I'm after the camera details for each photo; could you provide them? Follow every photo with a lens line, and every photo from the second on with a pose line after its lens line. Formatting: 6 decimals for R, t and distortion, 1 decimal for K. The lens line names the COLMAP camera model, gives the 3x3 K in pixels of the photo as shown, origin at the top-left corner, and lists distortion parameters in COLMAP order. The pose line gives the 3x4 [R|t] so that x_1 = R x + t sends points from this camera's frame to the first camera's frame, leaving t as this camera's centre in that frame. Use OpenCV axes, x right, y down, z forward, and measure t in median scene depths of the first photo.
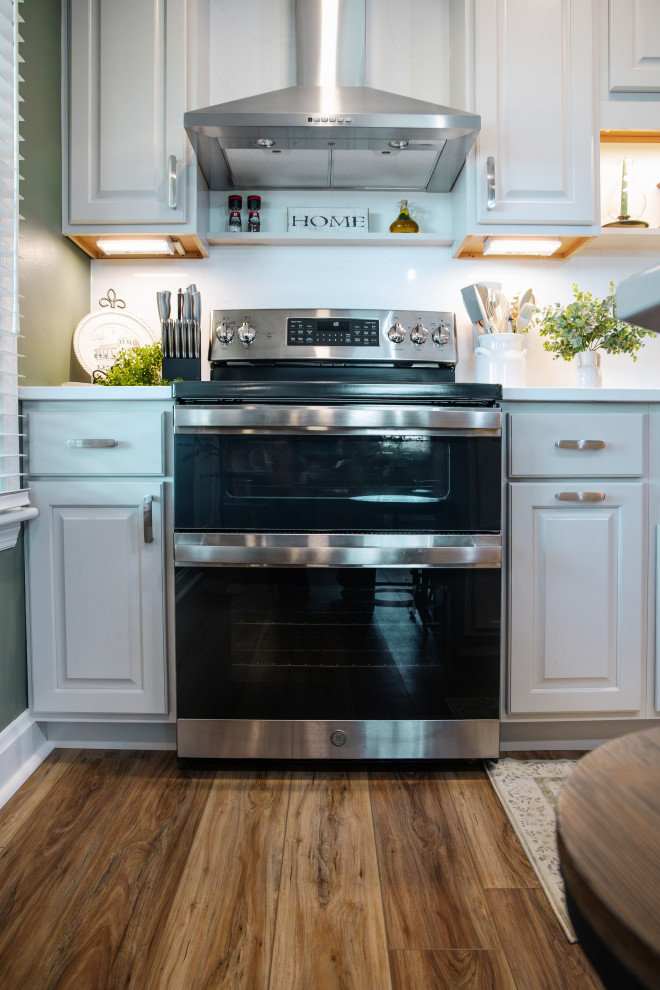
lens RADIAL K [[716.3, 0, 329.1], [0, 716.3, 503.7], [0, 0, 1]] dist [-0.061536, 0.011631]
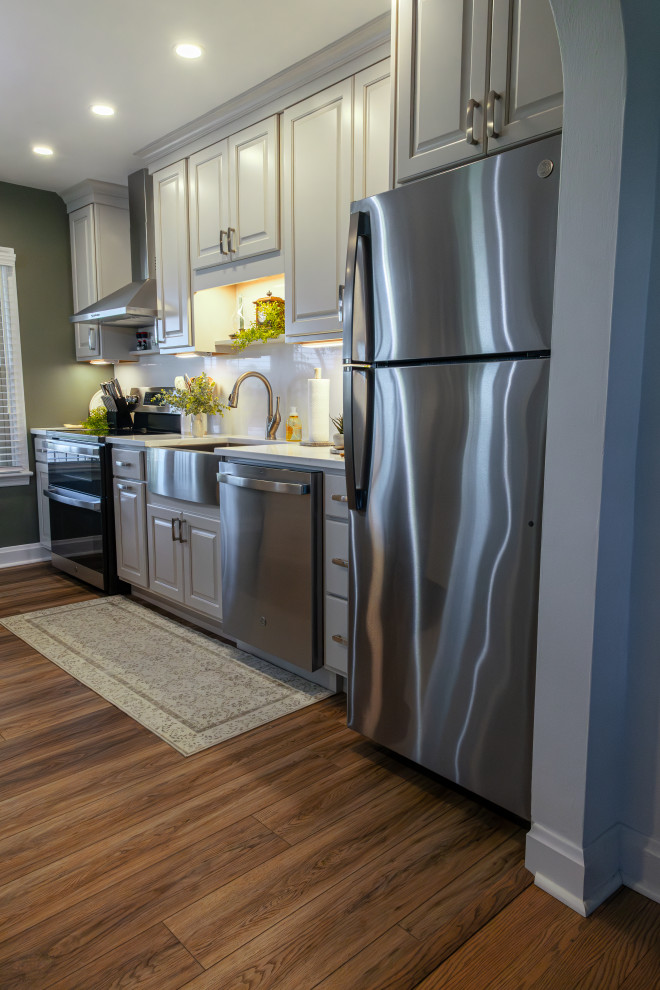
lens RADIAL K [[676.1, 0, 331.3], [0, 676.1, 495.9], [0, 0, 1]] dist [0.021687, -0.008680]
pose [[0.682715, 0.105657, -0.723006, 2.321871], [-0.057103, 0.994179, 0.091365, -0.208395], [0.728450, -0.021091, 0.684774, -0.012986]]
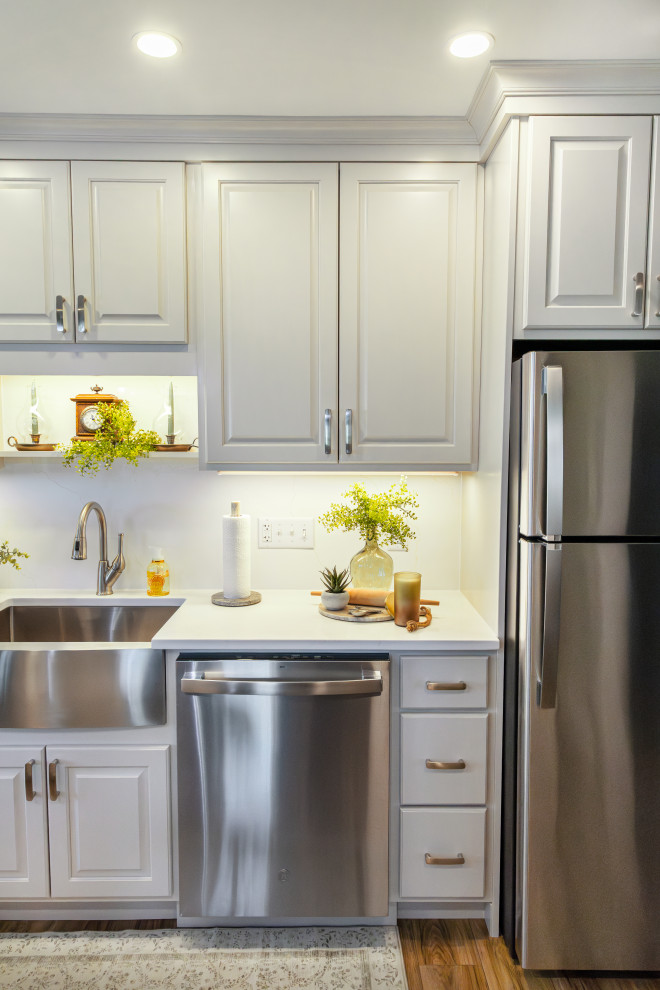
lens RADIAL K [[661.1, 0, 328.6], [0, 661.1, 502.5], [0, 0, 1]] dist [0.017298, -0.004646]
pose [[0.999961, 0.000560, 0.008863, 1.138092], [-0.000724, 0.999829, 0.018459, -0.403581], [-0.008851, -0.018464, 0.999790, -0.140372]]
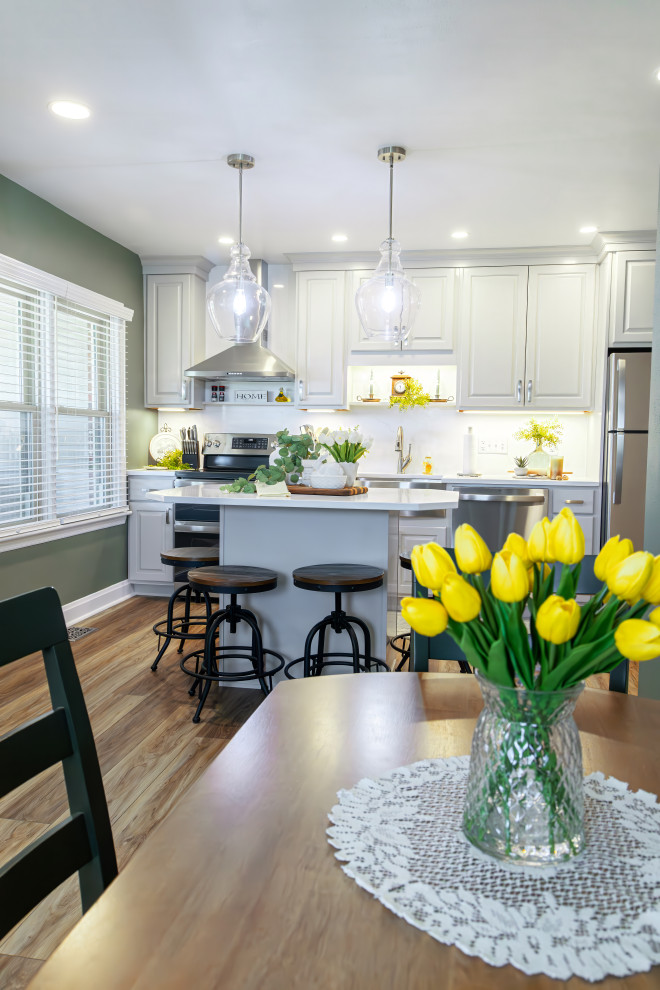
lens RADIAL K [[716.3, 0, 325.0], [0, 716.3, 506.2], [0, 0, 1]] dist [-0.061536, 0.011631]
pose [[0.982944, 0.030619, -0.181337, 0.916376], [-0.029705, 0.999529, 0.007752, -0.060743], [0.181488, -0.002233, 0.983391, -1.784709]]
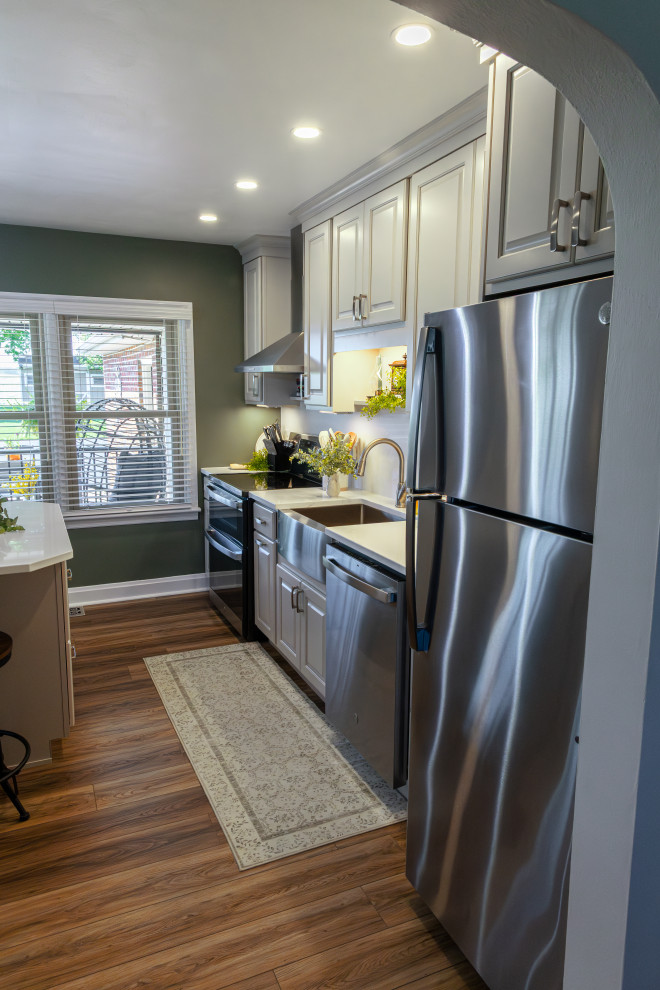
lens RADIAL K [[676.1, 0, 328.2], [0, 676.1, 496.1], [0, 0, 1]] dist [0.021687, -0.008680]
pose [[0.408574, 0.149404, -0.900414, 2.368644], [-0.075945, 0.988656, 0.129585, -0.453209], [0.909560, 0.015437, 0.415286, 0.259424]]
